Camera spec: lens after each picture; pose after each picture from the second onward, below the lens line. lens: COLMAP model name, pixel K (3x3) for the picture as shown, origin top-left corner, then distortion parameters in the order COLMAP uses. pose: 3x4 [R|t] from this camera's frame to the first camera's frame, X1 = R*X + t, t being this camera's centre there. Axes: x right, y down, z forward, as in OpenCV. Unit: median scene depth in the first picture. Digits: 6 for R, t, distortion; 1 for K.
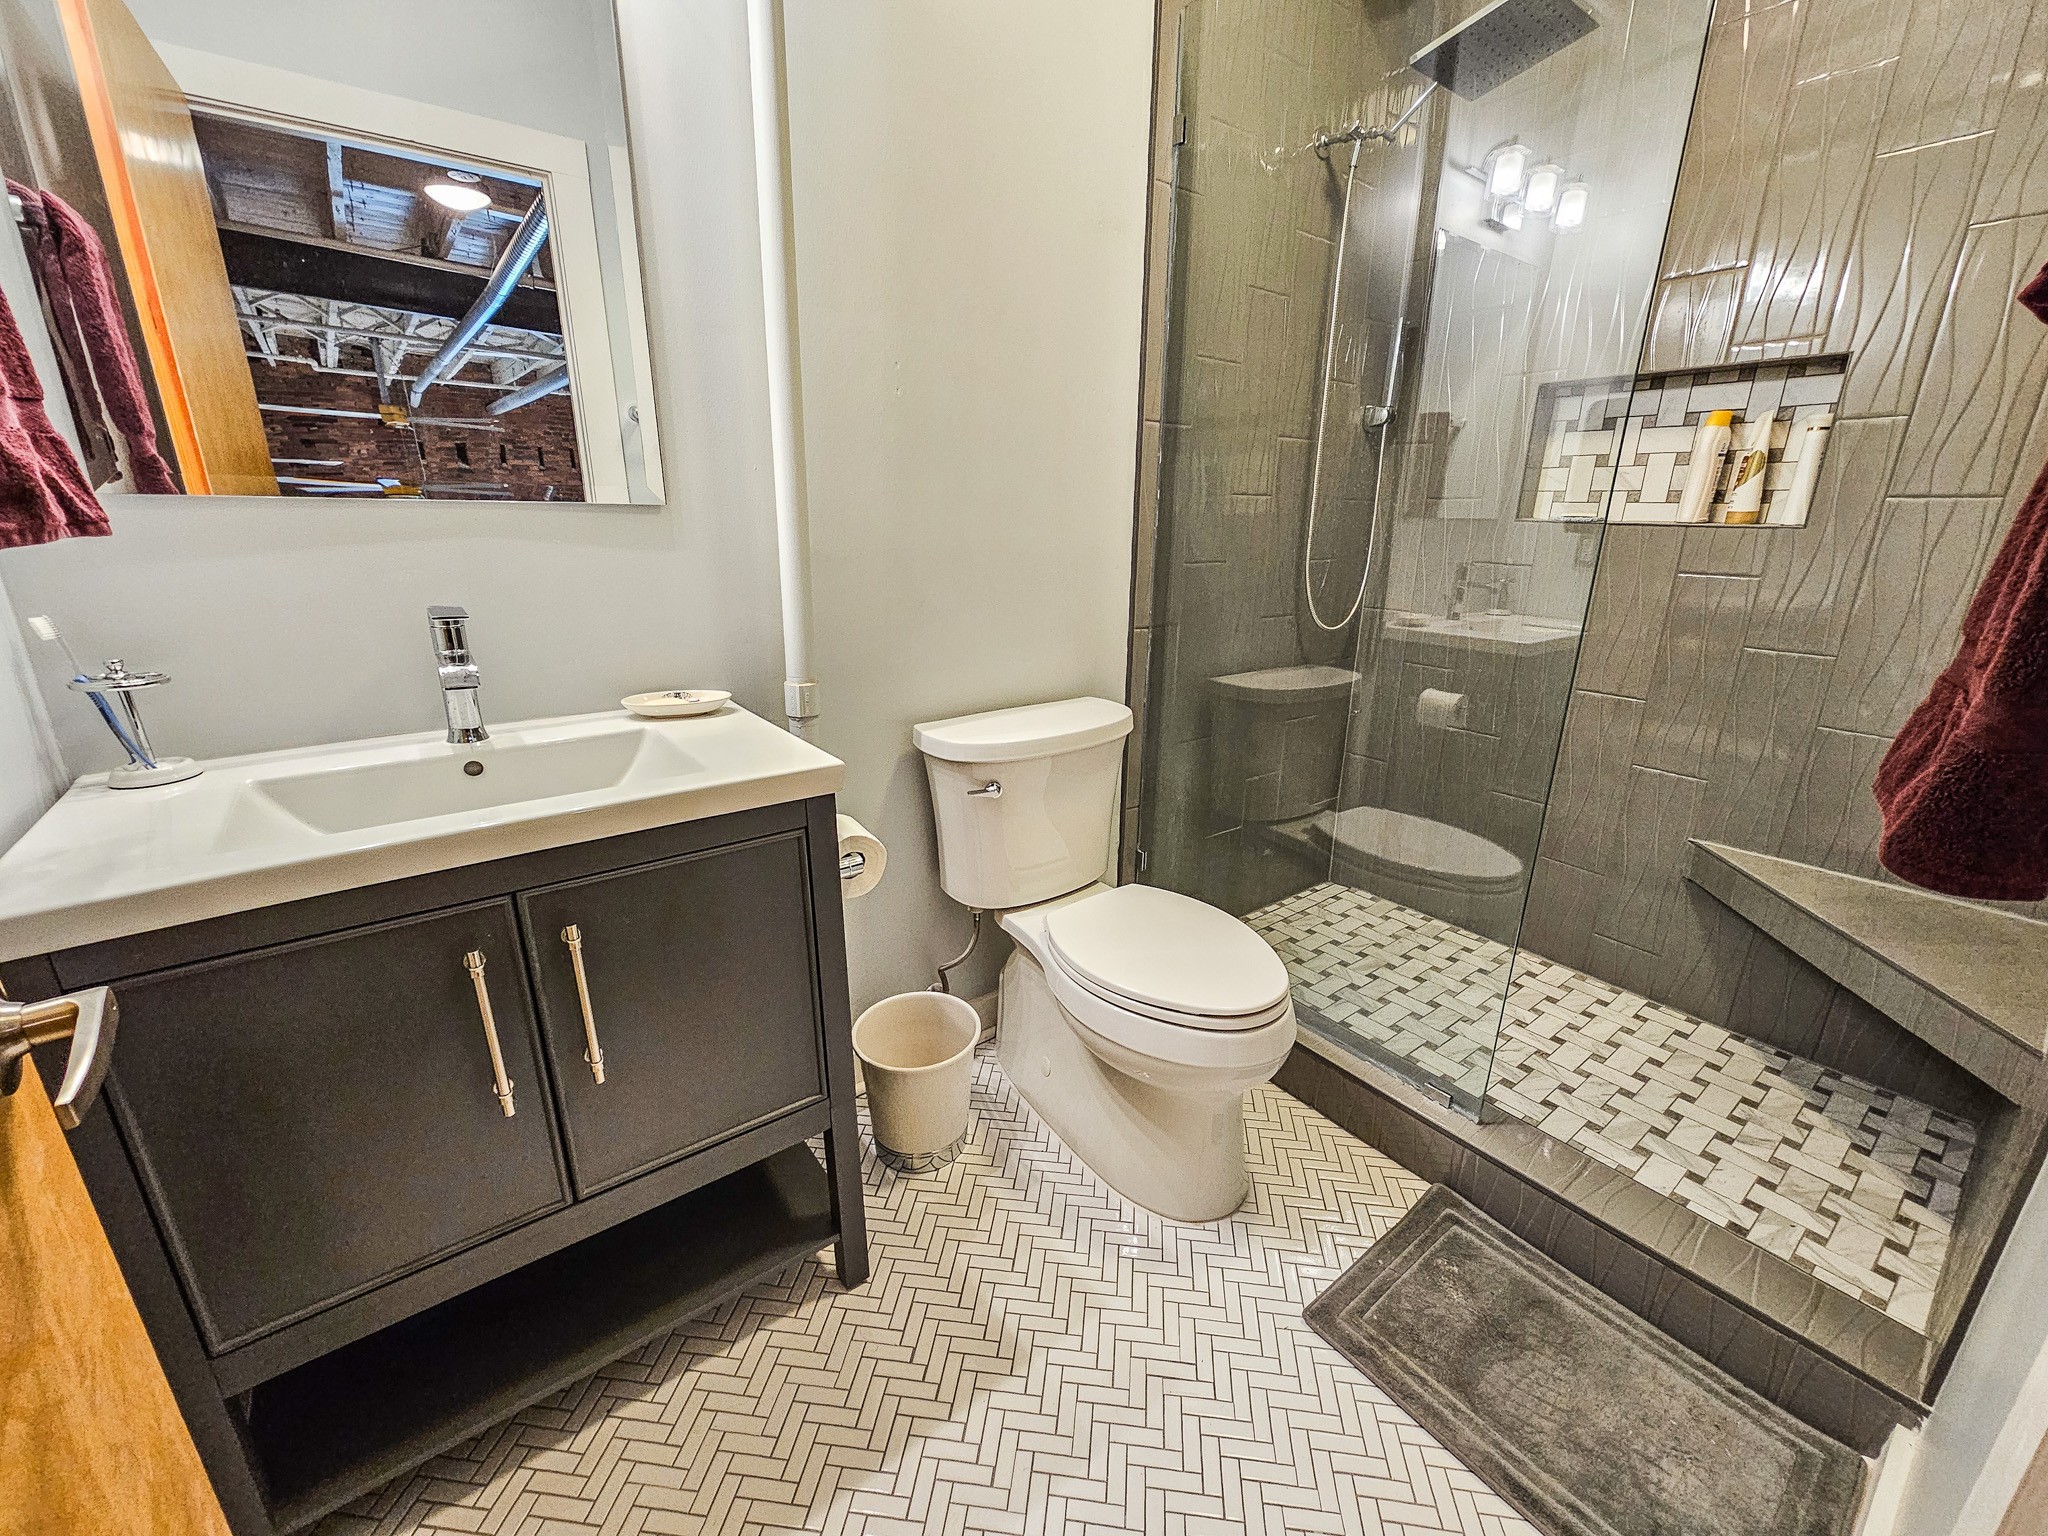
lens RADIAL K [[835.5, 0, 1053.1], [0, 835.5, 771.6], [0, 0, 1]] dist [-0.003334, 0.002512]
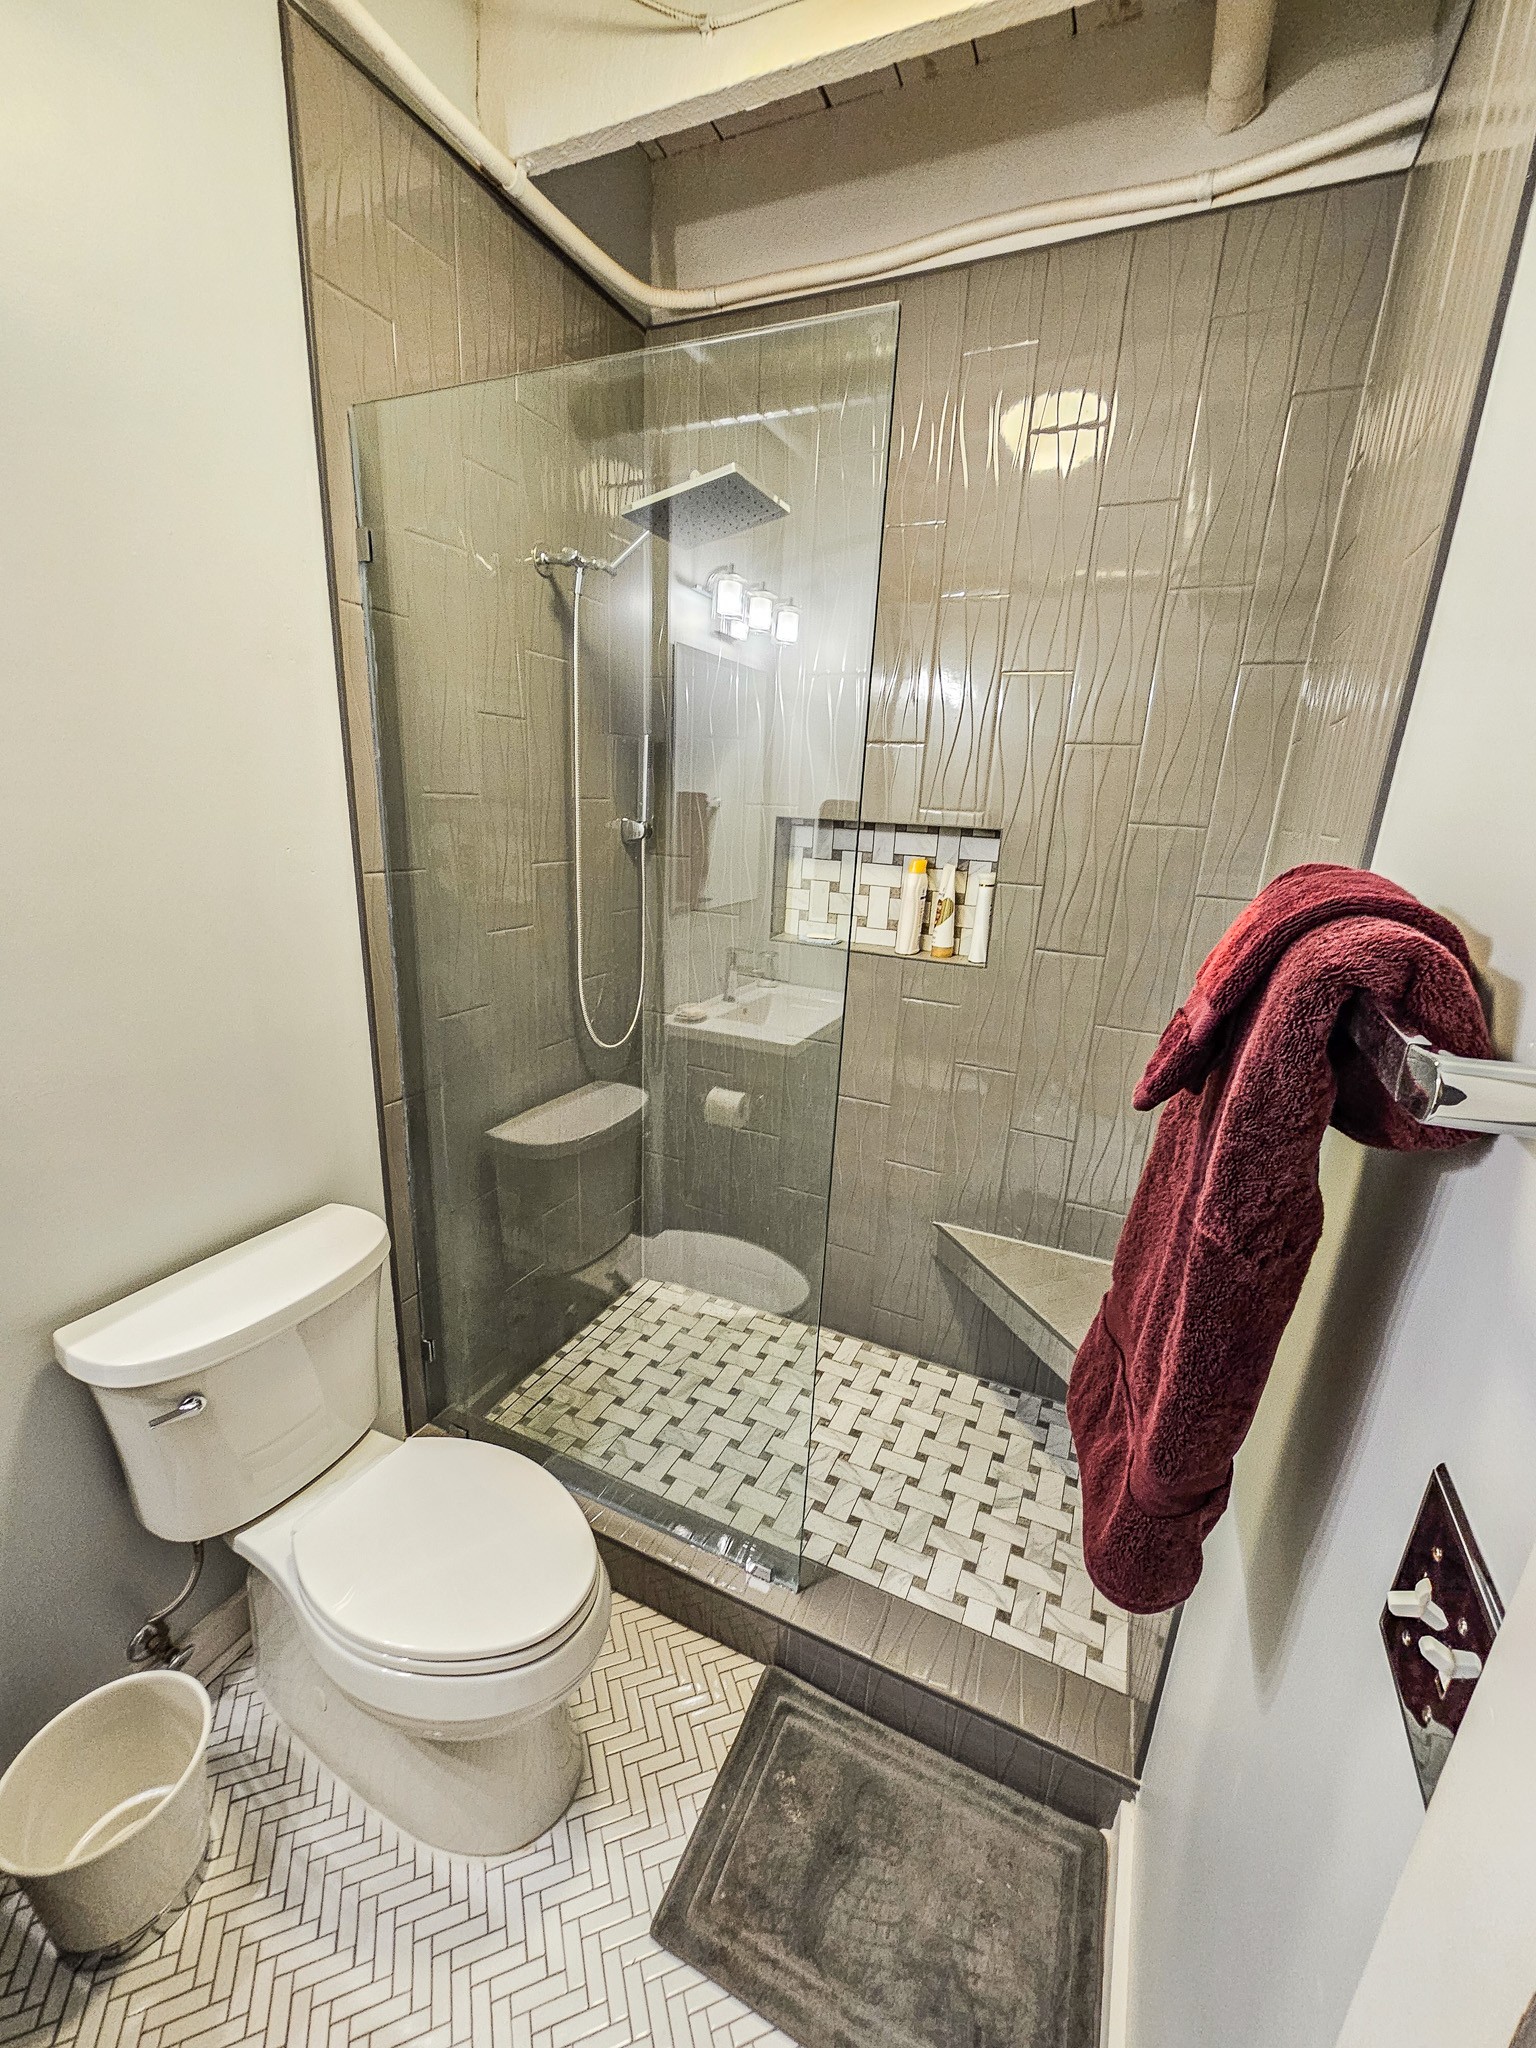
lens RADIAL K [[835.5, 0, 770.8], [0, 835.5, 1028.8], [0, 0, 1]] dist [-0.003334, 0.002512]
pose [[0.887074, -0.106676, 0.449133, 0.077014], [0.105932, 0.994010, 0.026868, -0.240722], [-0.449309, 0.023744, 0.893061, 0.070151]]
